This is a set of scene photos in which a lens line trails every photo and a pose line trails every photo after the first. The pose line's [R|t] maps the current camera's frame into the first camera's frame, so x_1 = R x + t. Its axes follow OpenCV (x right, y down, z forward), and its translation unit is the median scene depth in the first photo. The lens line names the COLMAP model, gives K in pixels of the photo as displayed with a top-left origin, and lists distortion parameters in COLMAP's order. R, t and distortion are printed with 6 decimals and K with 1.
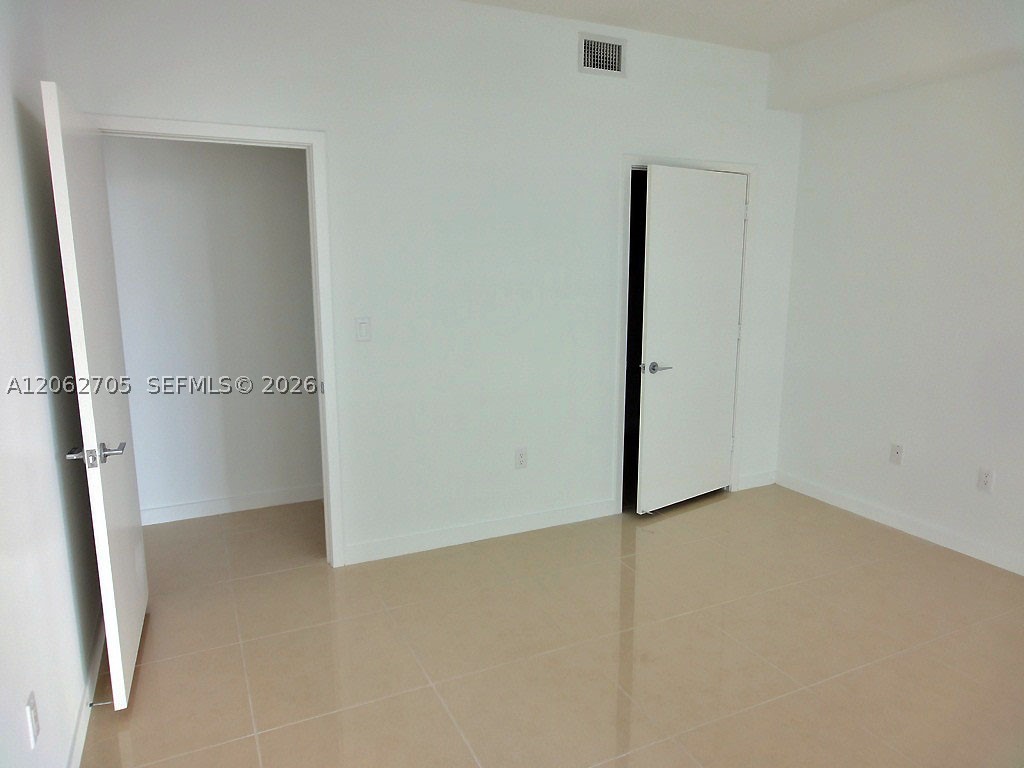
lens RADIAL K [[693.0, 0, 527.1], [0, 693.0, 407.2], [0, 0, 1]] dist [0.001442, 0.005864]
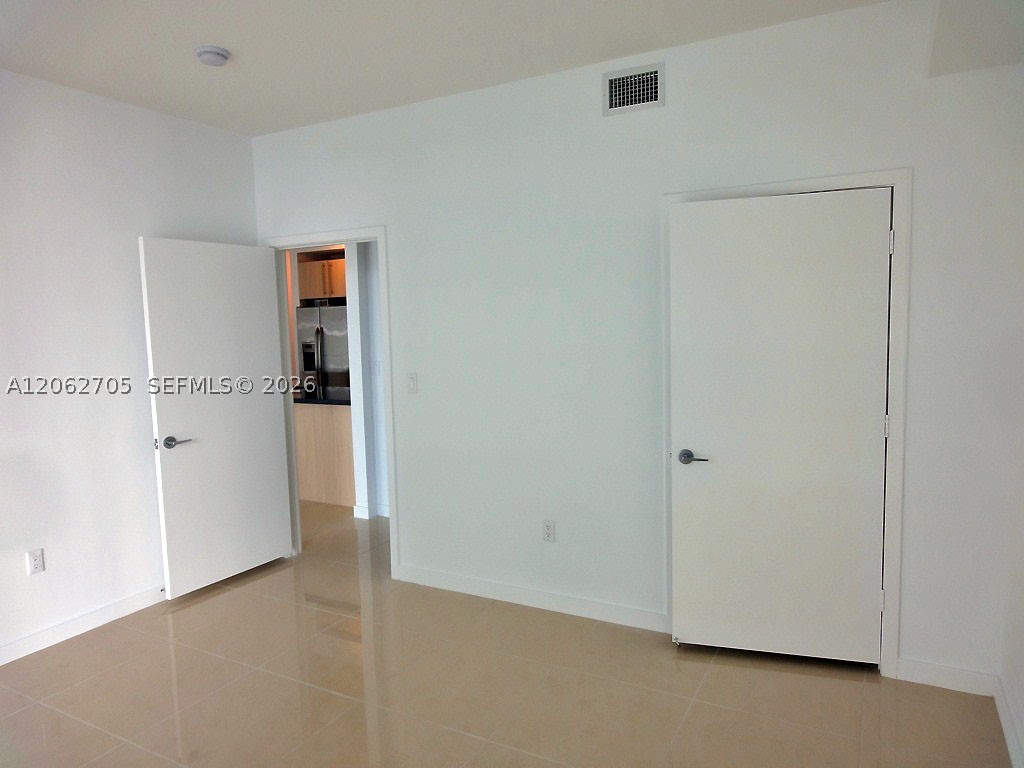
lens RADIAL K [[693.0, 0, 513.6], [0, 693.0, 382.6], [0, 0, 1]] dist [0.001442, 0.005864]
pose [[0.574781, 0.070429, -0.815271, 0.757970], [-0.133641, 0.990992, -0.008610, -0.116274], [0.807321, 0.113903, 0.579016, 0.419213]]
